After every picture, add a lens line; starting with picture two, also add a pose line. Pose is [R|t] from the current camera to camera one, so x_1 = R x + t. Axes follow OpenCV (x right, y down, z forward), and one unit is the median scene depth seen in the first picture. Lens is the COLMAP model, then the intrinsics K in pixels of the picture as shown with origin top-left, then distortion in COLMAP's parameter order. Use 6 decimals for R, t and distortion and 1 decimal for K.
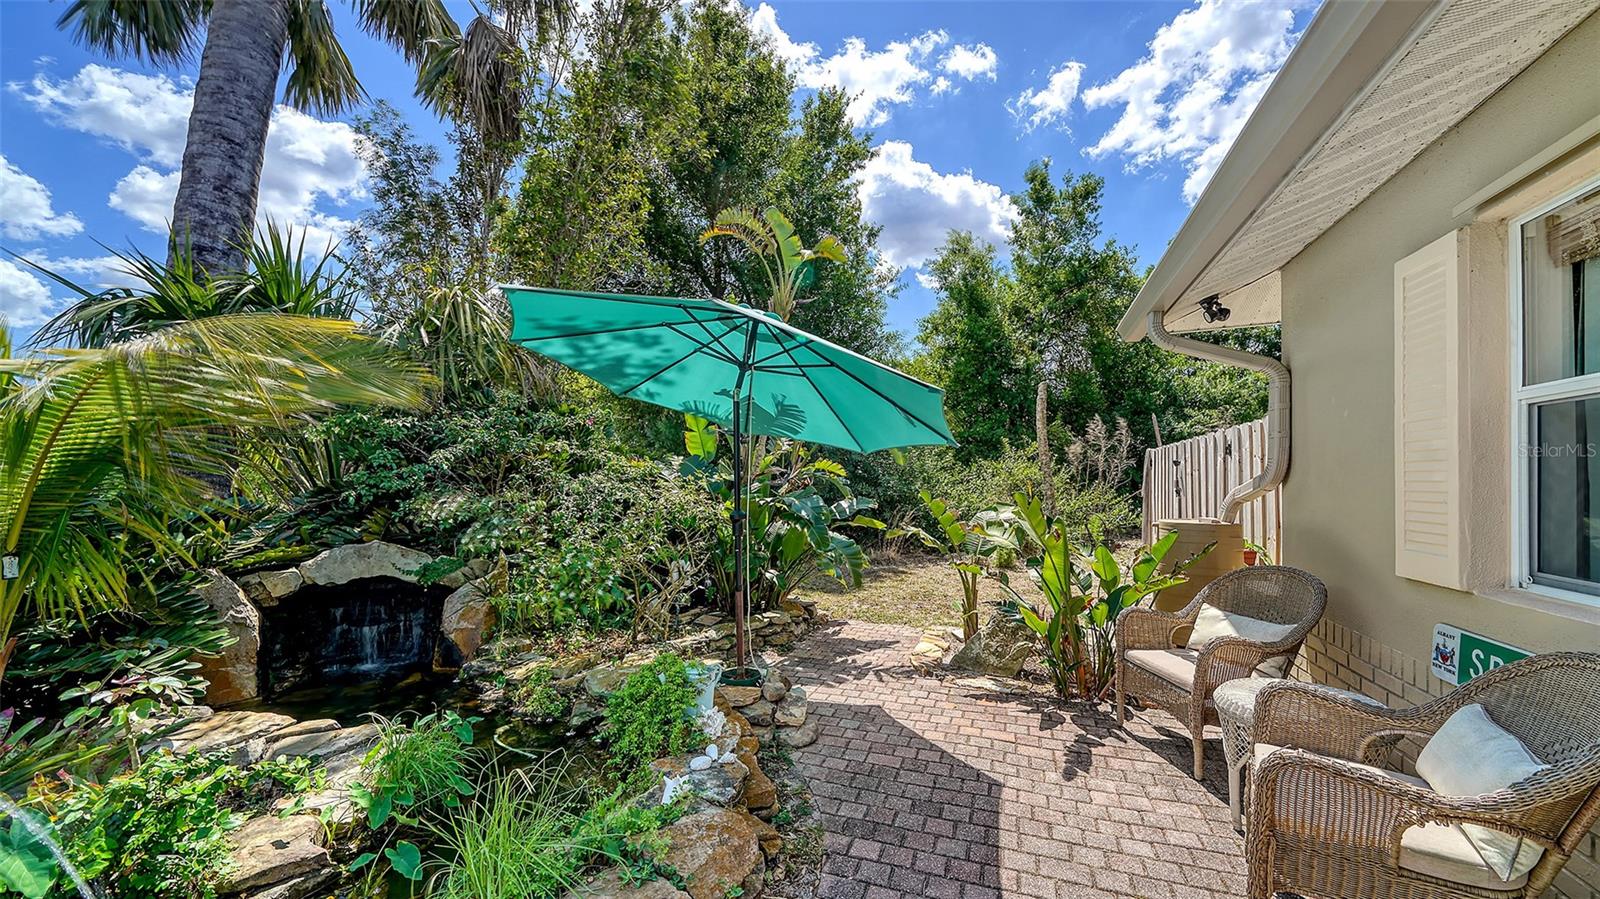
lens RADIAL K [[577.9, 0, 786.7], [0, 577.9, 487.1], [0, 0, 1]] dist [0.002409, -0.001714]
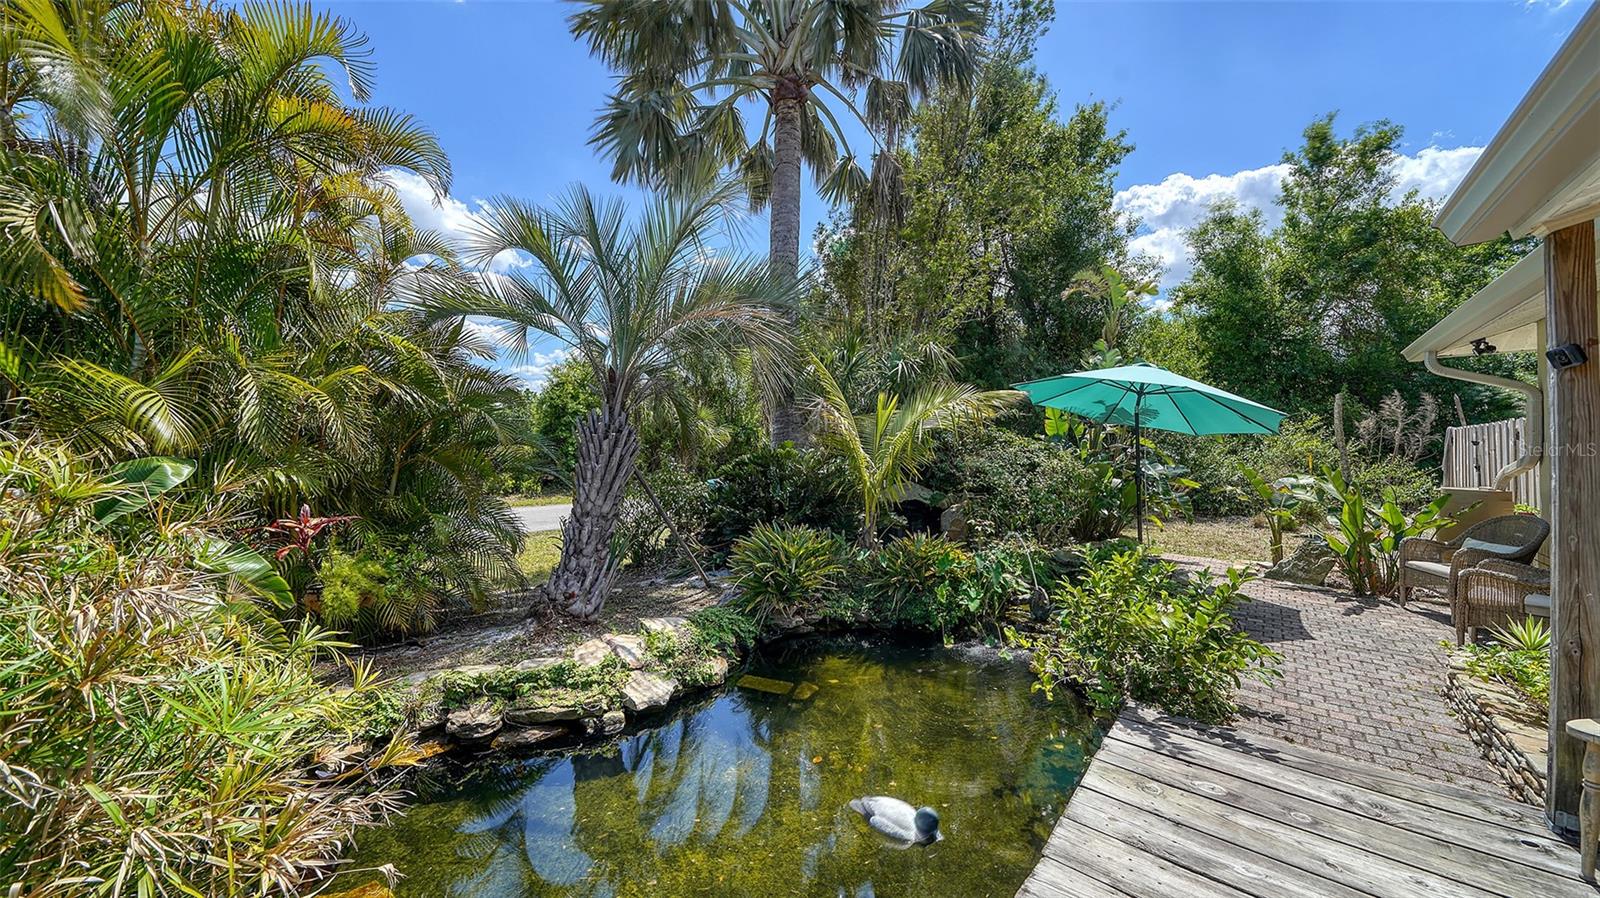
lens RADIAL K [[577.9, 0, 789.0], [0, 577.9, 436.7], [0, 0, 1]] dist [0.002409, -0.001714]
pose [[0.949627, 0.010050, -0.313221, -0.154423], [-0.016801, 0.999681, -0.018861, -0.004706], [0.312931, 0.023173, 0.949493, -0.302835]]
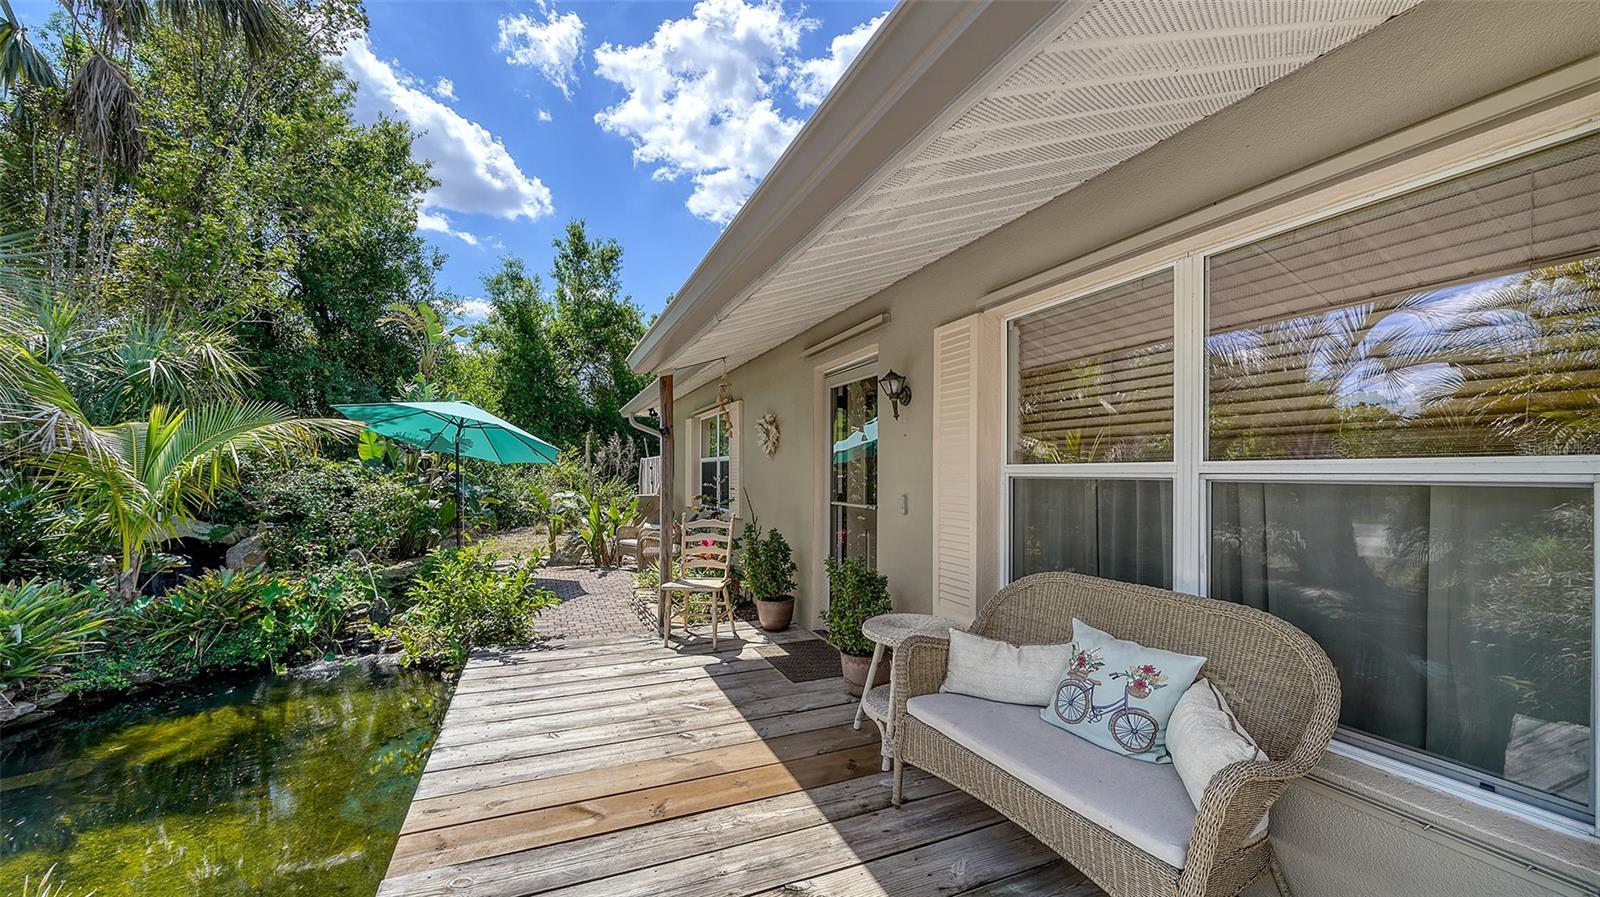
lens RADIAL K [[587.2, 0, 799.4], [0, 587.2, 470.2], [0, 0, 1]] dist [-0.000871, -0.000175]
pose [[0.705532, 0.012948, 0.708560, -0.211981], [-0.002751, 0.999876, -0.015532, -0.002544], [-0.708673, 0.009009, 0.705480, -0.423533]]
